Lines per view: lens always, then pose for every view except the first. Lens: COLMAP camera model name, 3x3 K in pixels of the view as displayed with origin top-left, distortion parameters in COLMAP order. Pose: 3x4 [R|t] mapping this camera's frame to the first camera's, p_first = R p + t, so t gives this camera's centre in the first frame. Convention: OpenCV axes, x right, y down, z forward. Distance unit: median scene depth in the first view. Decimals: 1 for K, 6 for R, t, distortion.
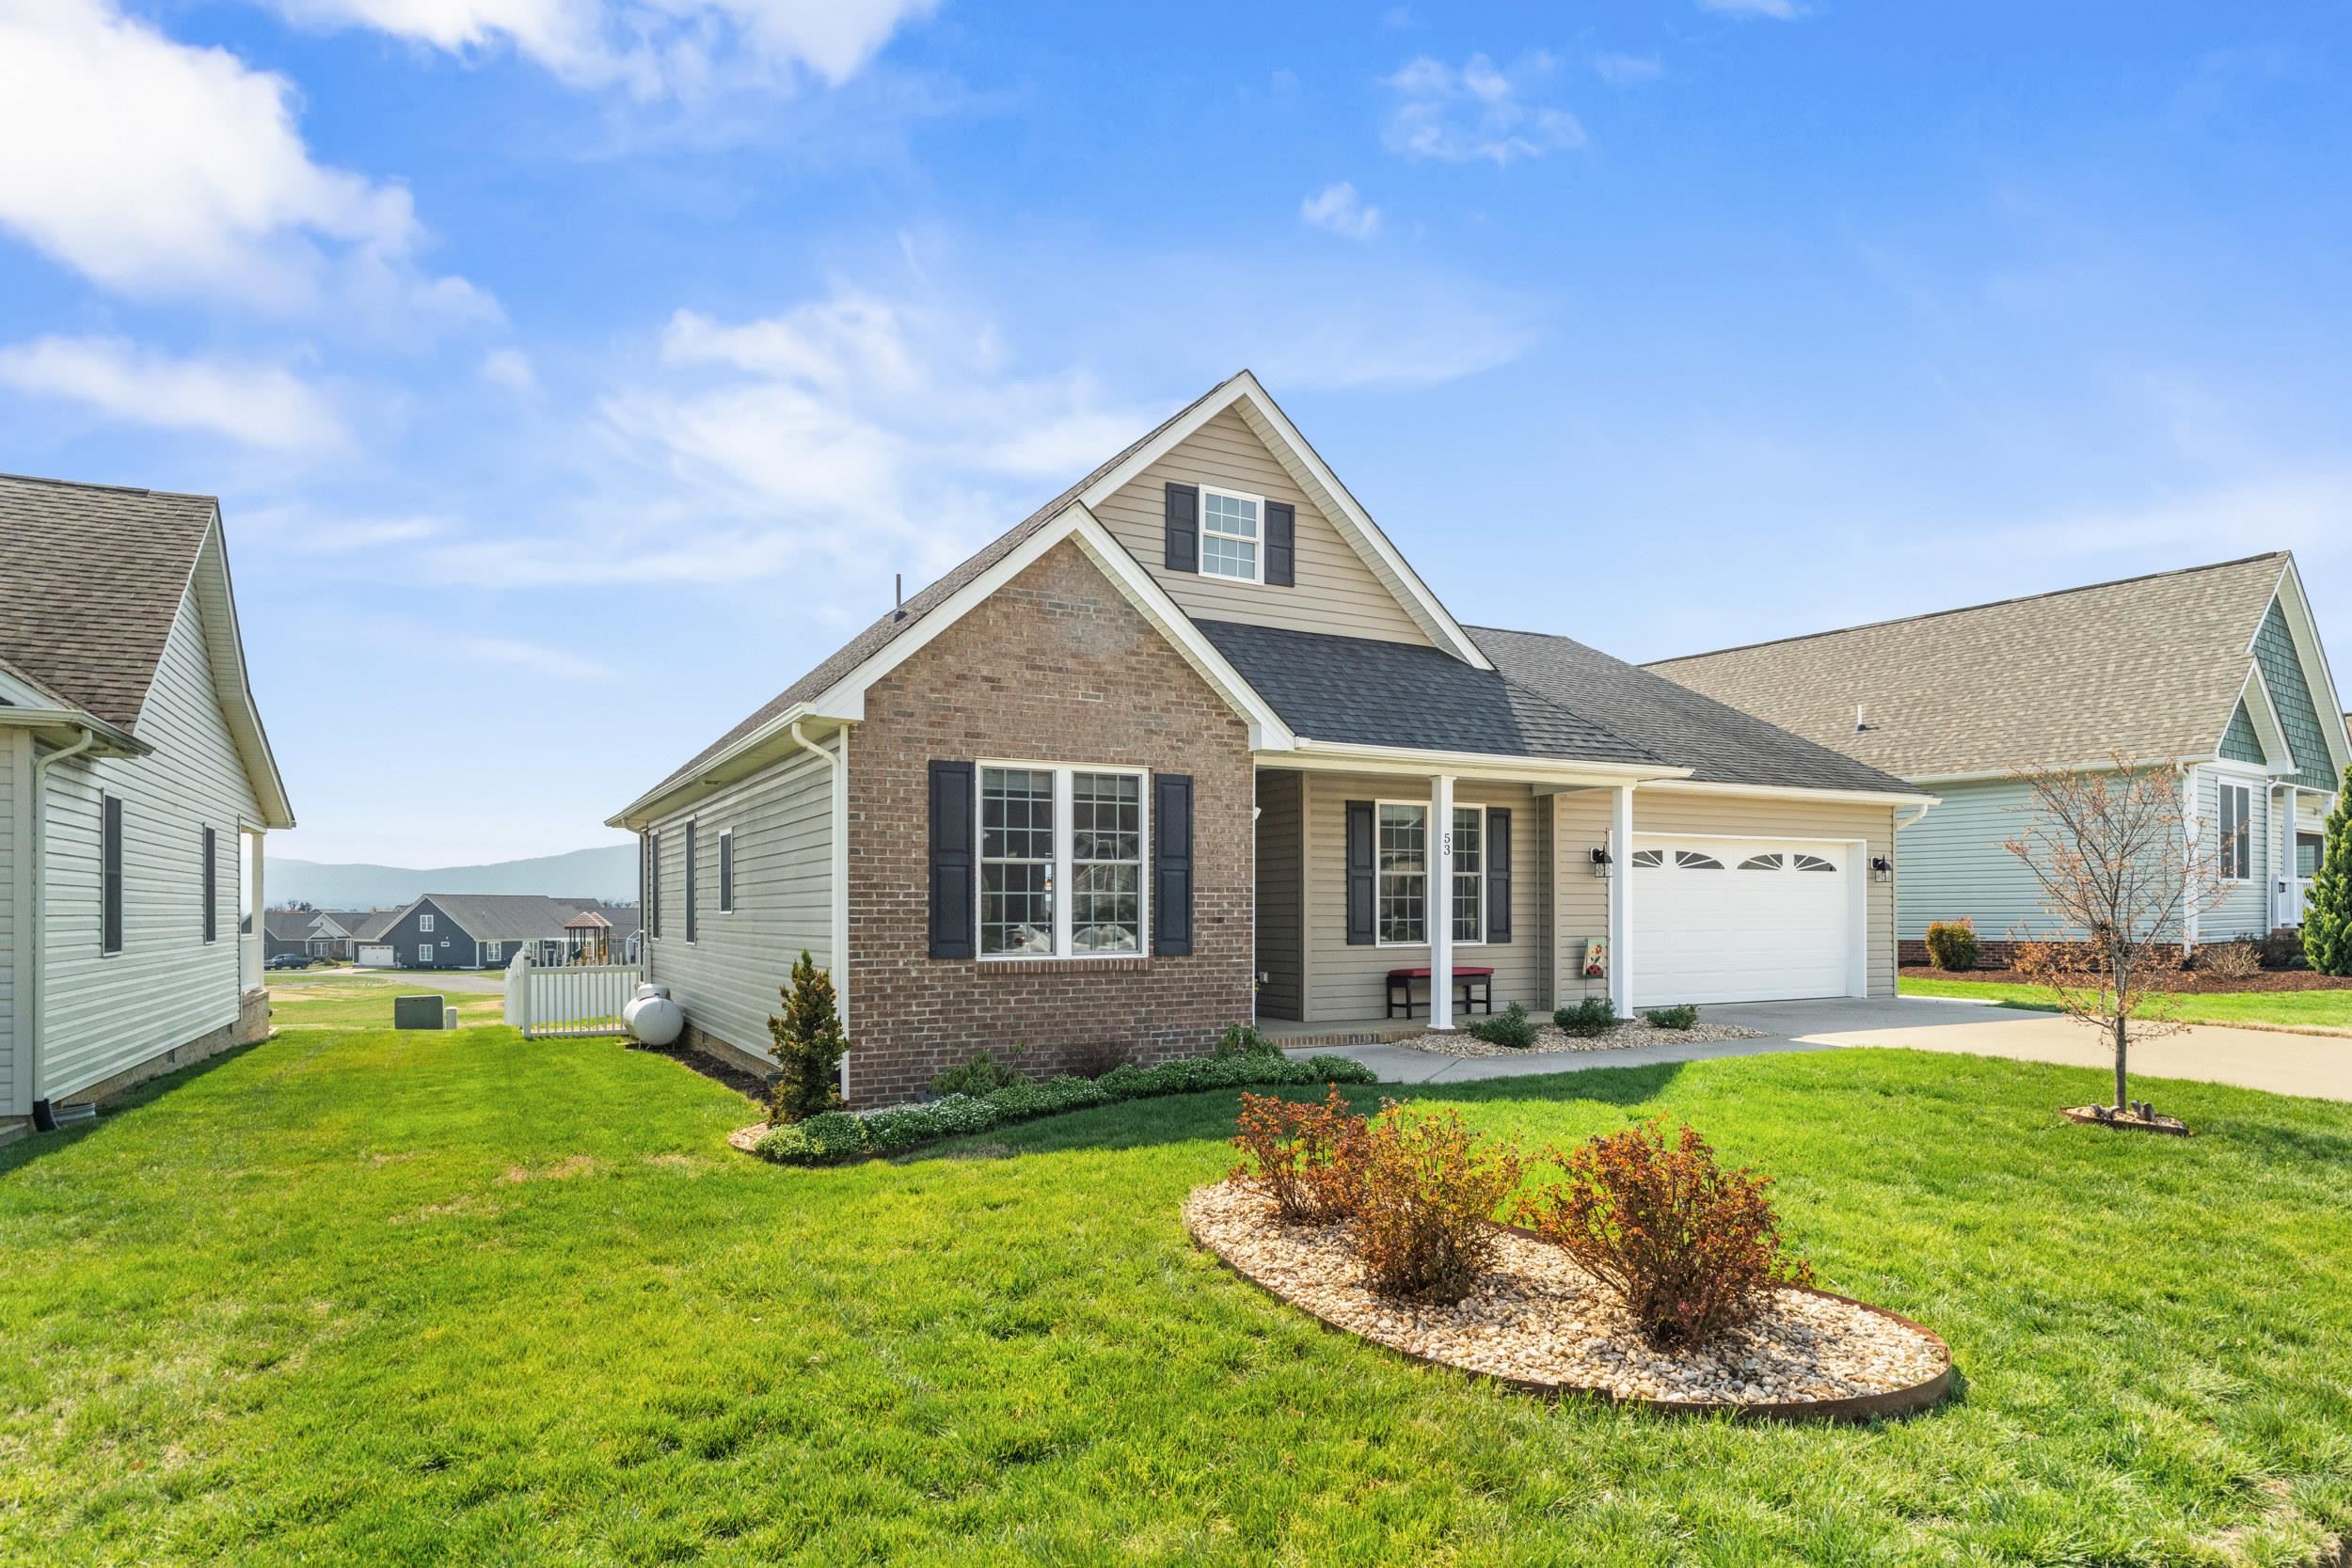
lens RADIAL K [[1332.1, 0, 1184.5], [0, 1332.1, 903.3], [0, 0, 1]] dist [-0.015428, -0.000088]
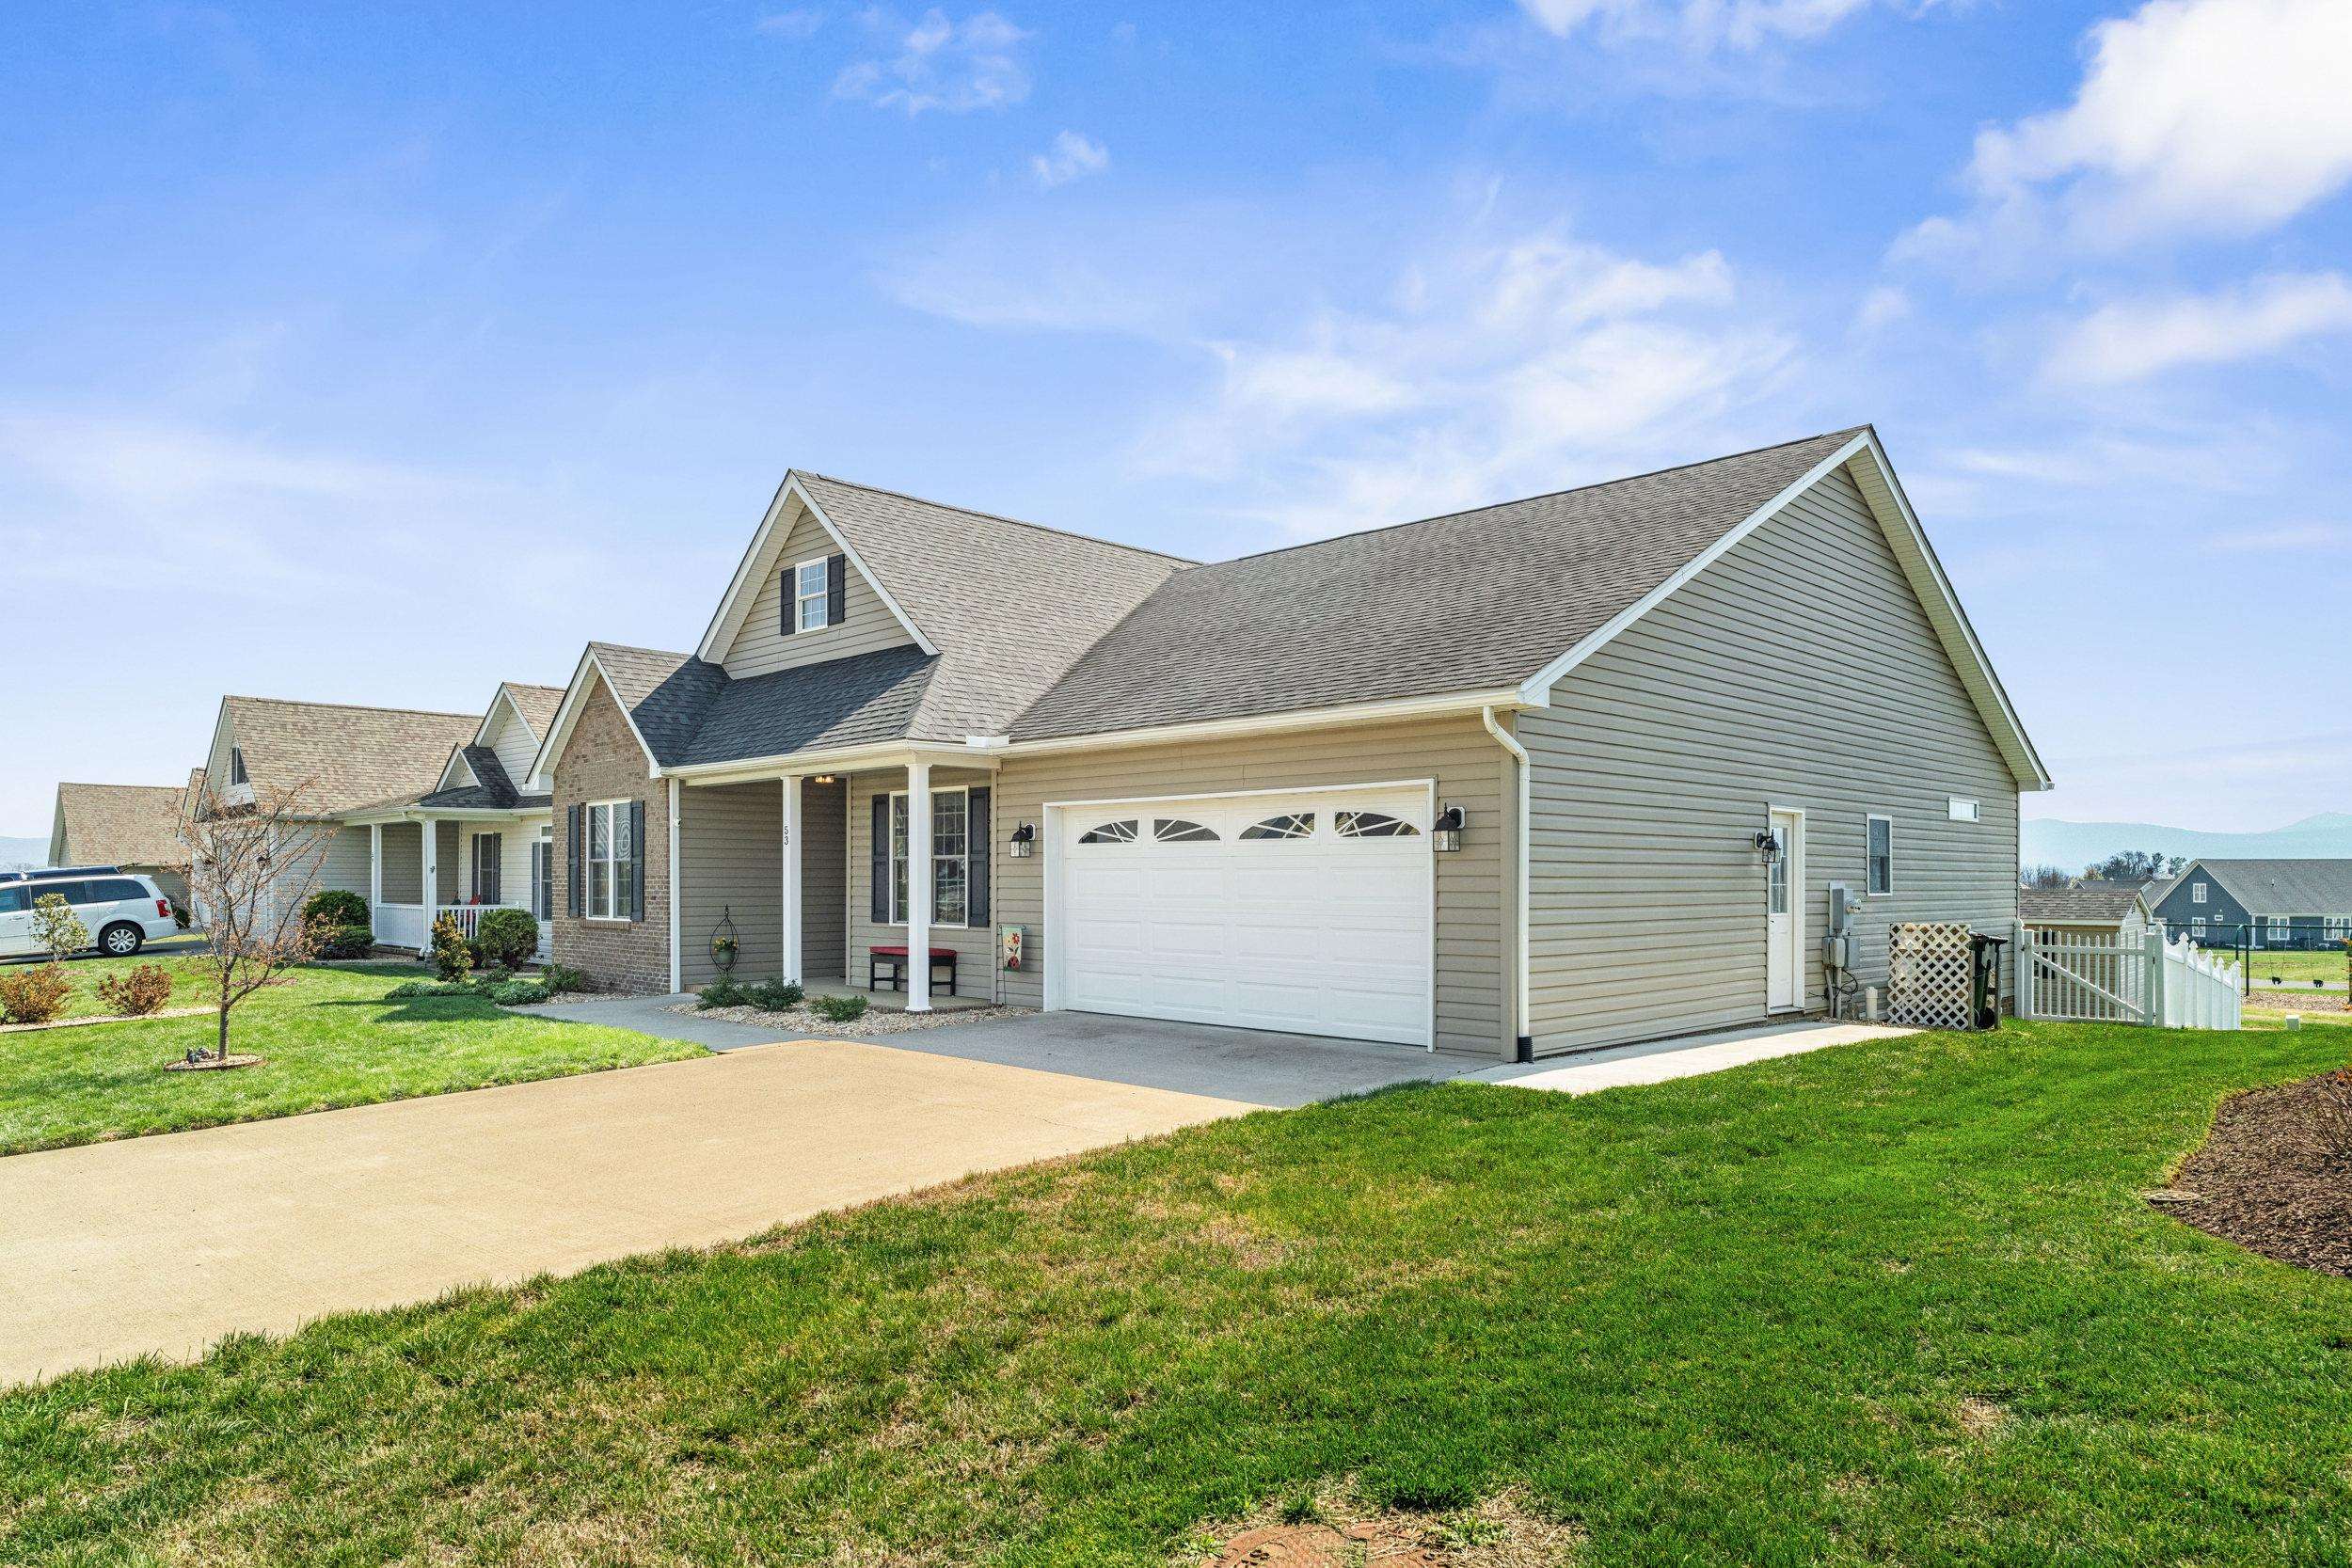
lens RADIAL K [[1458.4, 0, 1167.0], [0, 1458.4, 850.7], [0, 0, 1]] dist [-0.019268, 0.000605]
pose [[0.270086, -0.016343, -0.962698, 1.606482], [0.004912, 0.999866, -0.015596, -0.010606], [0.962824, -0.000516, 0.270130, 1.045489]]
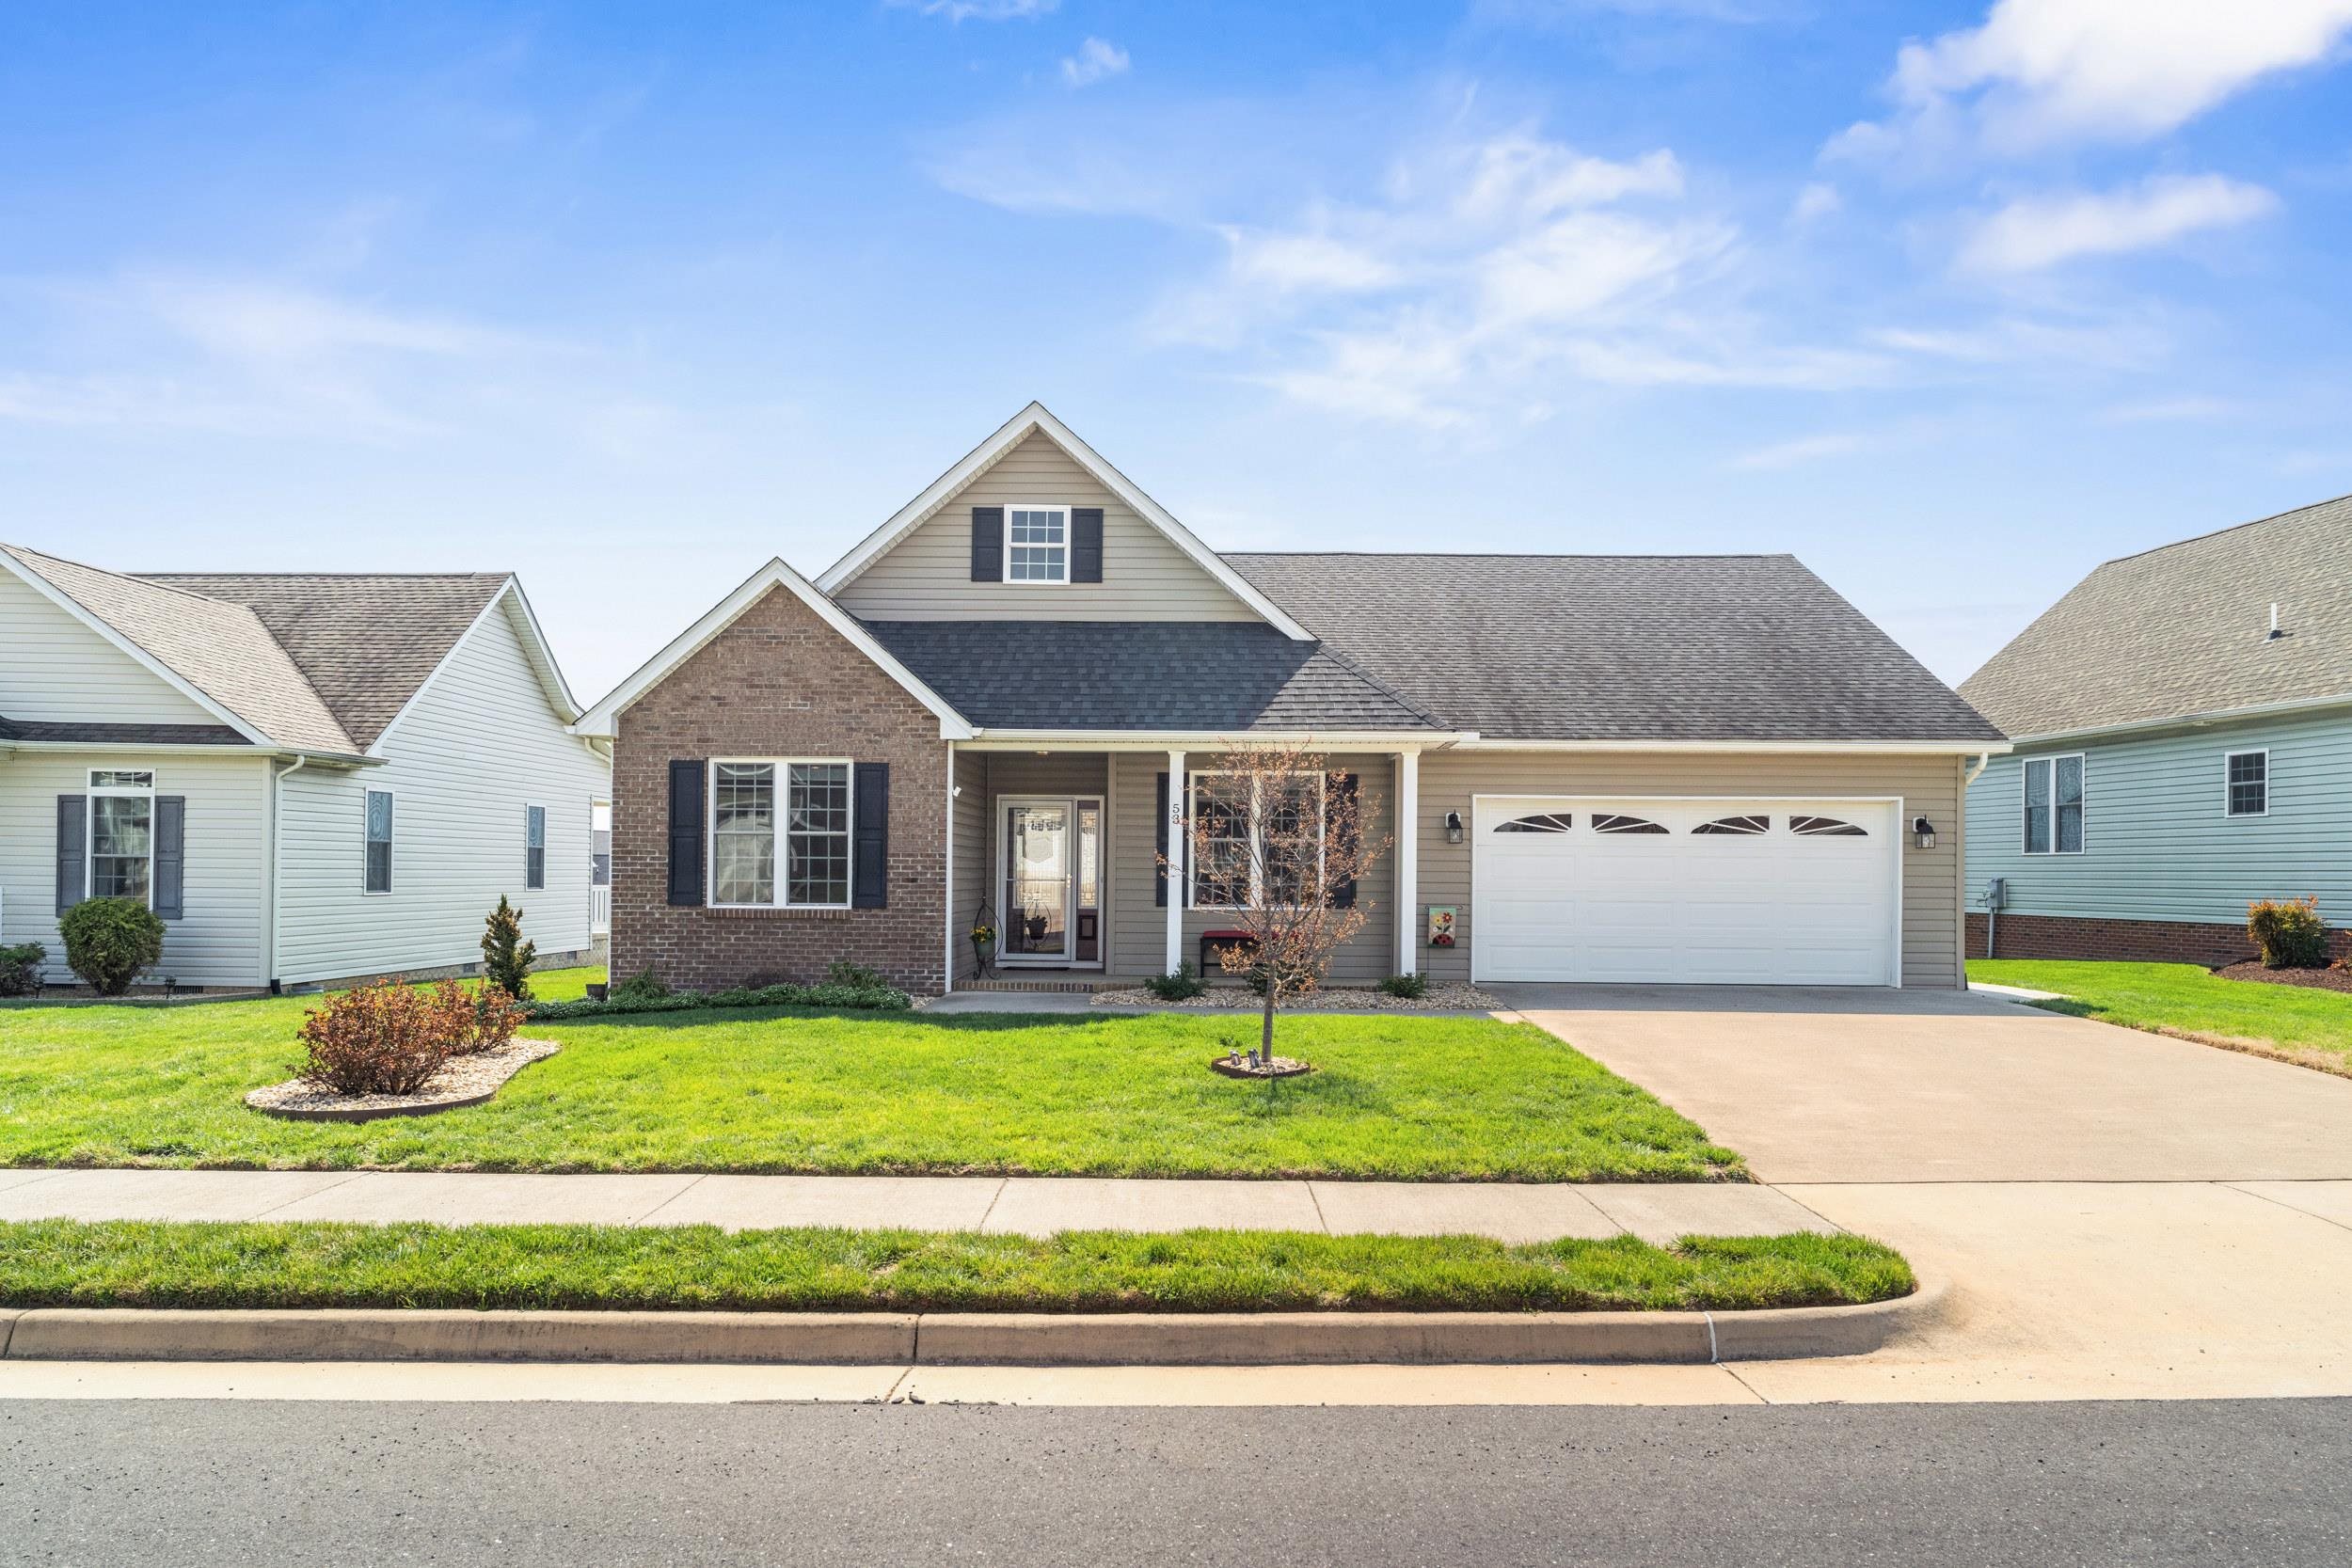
lens RADIAL K [[1645.7, 0, 1203.2], [0, 1645.7, 863.6], [0, 0, 1]] dist [0.001103, 0.005078]
pose [[0.865005, 0.004824, -0.501739, 0.953962], [-0.007213, 0.999970, -0.002822, -0.000237], [0.501711, 0.006060, 0.865014, -0.161300]]
